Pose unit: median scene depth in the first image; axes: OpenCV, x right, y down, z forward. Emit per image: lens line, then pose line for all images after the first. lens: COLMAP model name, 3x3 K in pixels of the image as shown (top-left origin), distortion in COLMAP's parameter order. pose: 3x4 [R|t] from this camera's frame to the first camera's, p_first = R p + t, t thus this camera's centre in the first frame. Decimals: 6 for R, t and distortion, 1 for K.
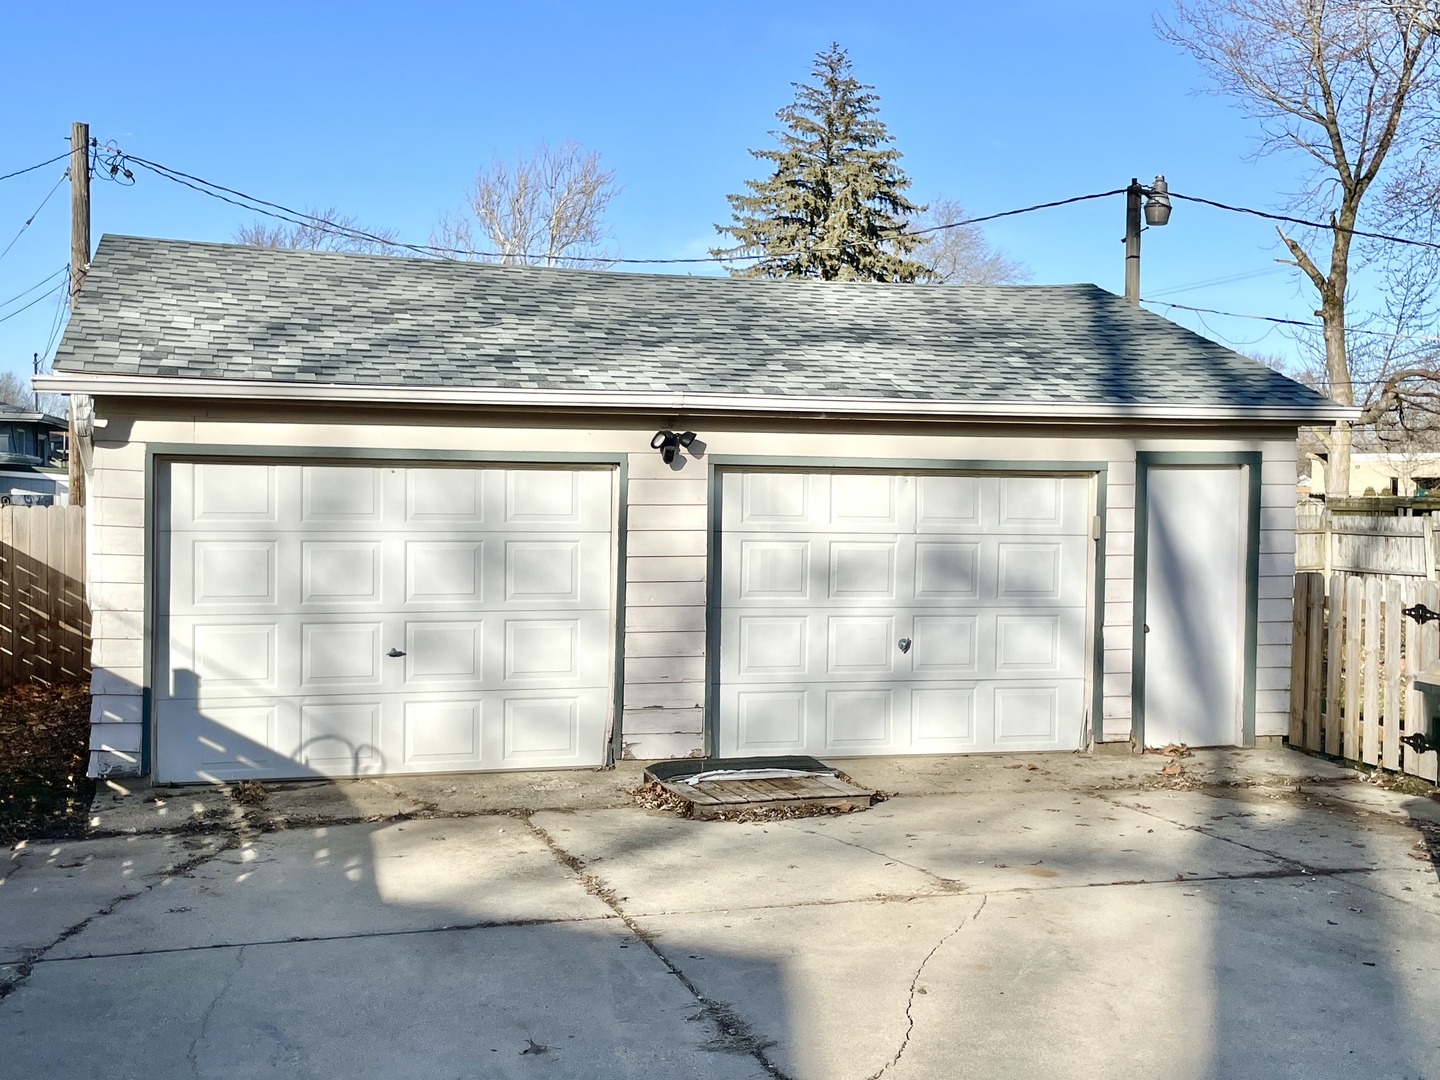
lens RADIAL K [[1633.2, 0, 719.6], [0, 1633.2, 537.2], [0, 0, 1]] dist [0.079520, 0.000000]
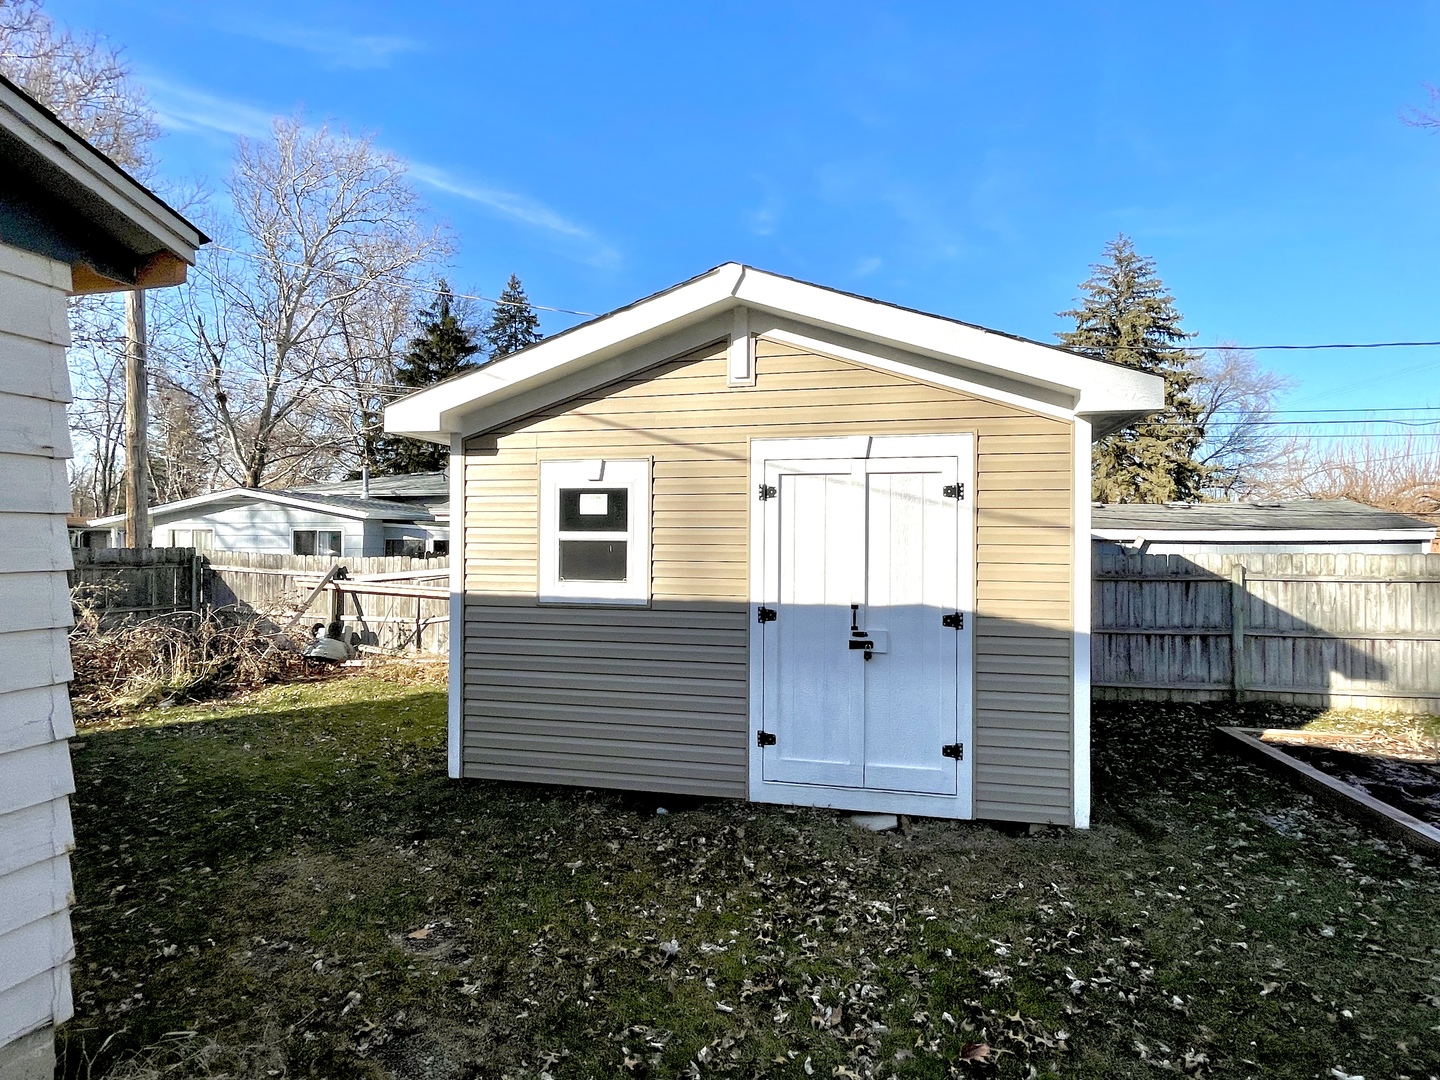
lens RADIAL K [[733.3, 0, 721.5], [0, 733.3, 536.6], [0, 0, 1]] dist [-0.001616, -0.000120]
pose [[0.873568, -0.015615, -0.486452, 0.072971], [-0.003663, 0.999246, -0.038654, 0.000736], [0.486689, 0.035548, 0.872852, 0.254423]]
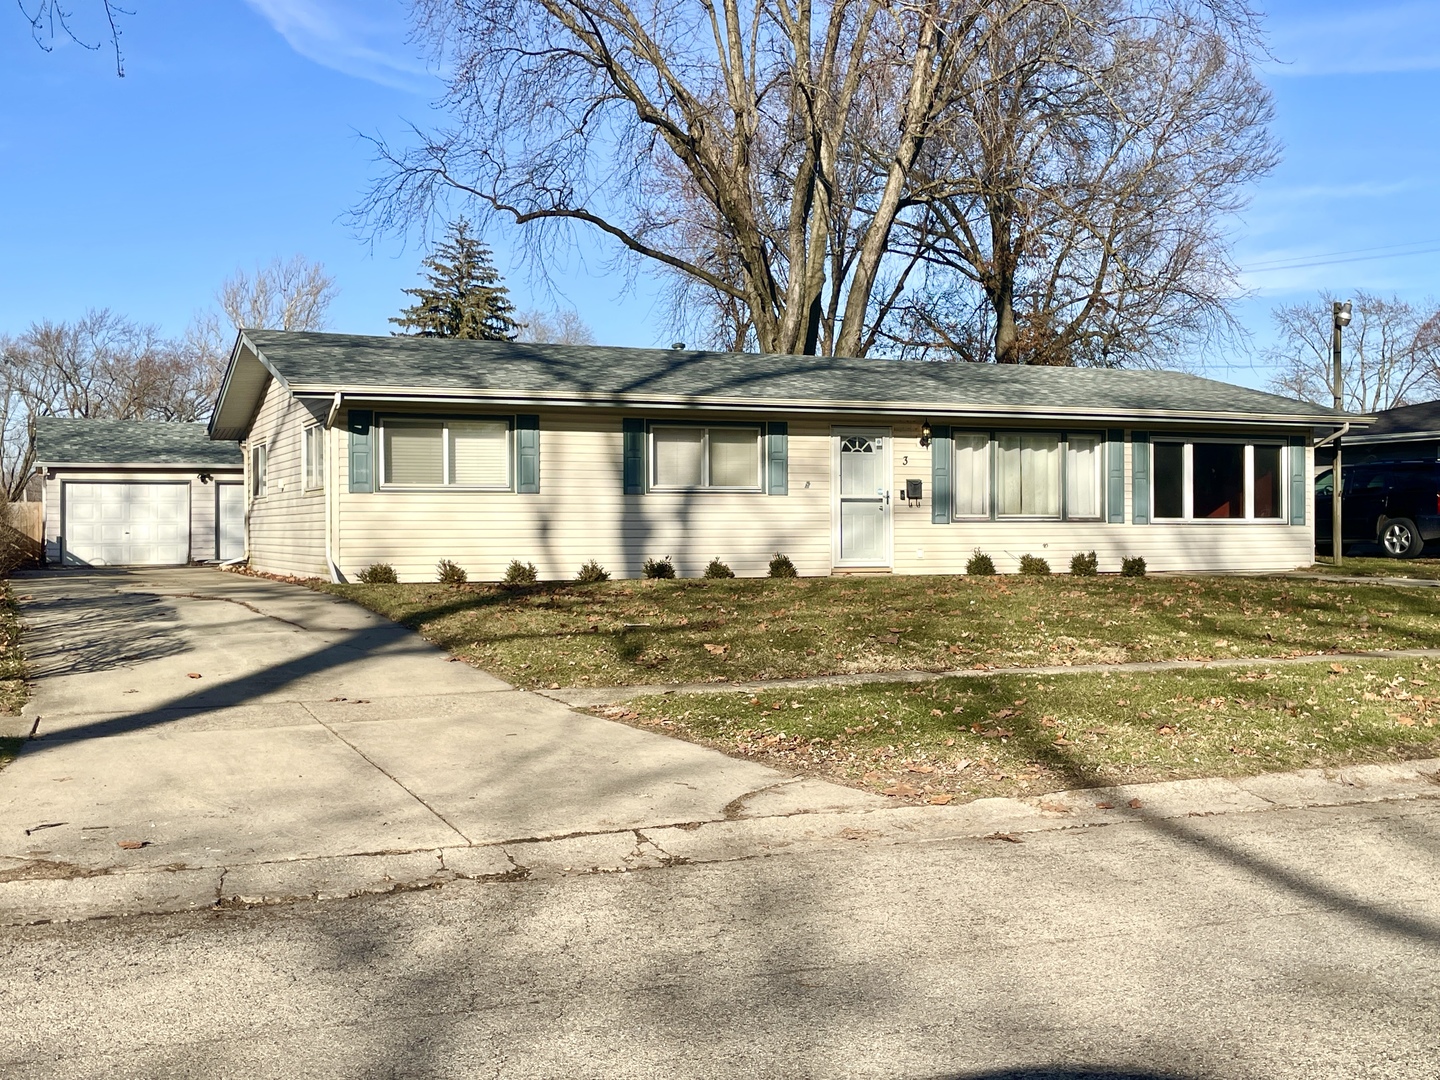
lens RADIAL K [[1562.9, 0, 718.0], [0, 1562.9, 542.4], [0, 0, 1]] dist [-0.022593, 0.000000]
pose [[0.989590, -0.018777, 0.142684, 0.091930], [0.022562, 0.999434, -0.024961, 0.030522], [-0.142135, 0.027921, 0.989453, -0.395621]]
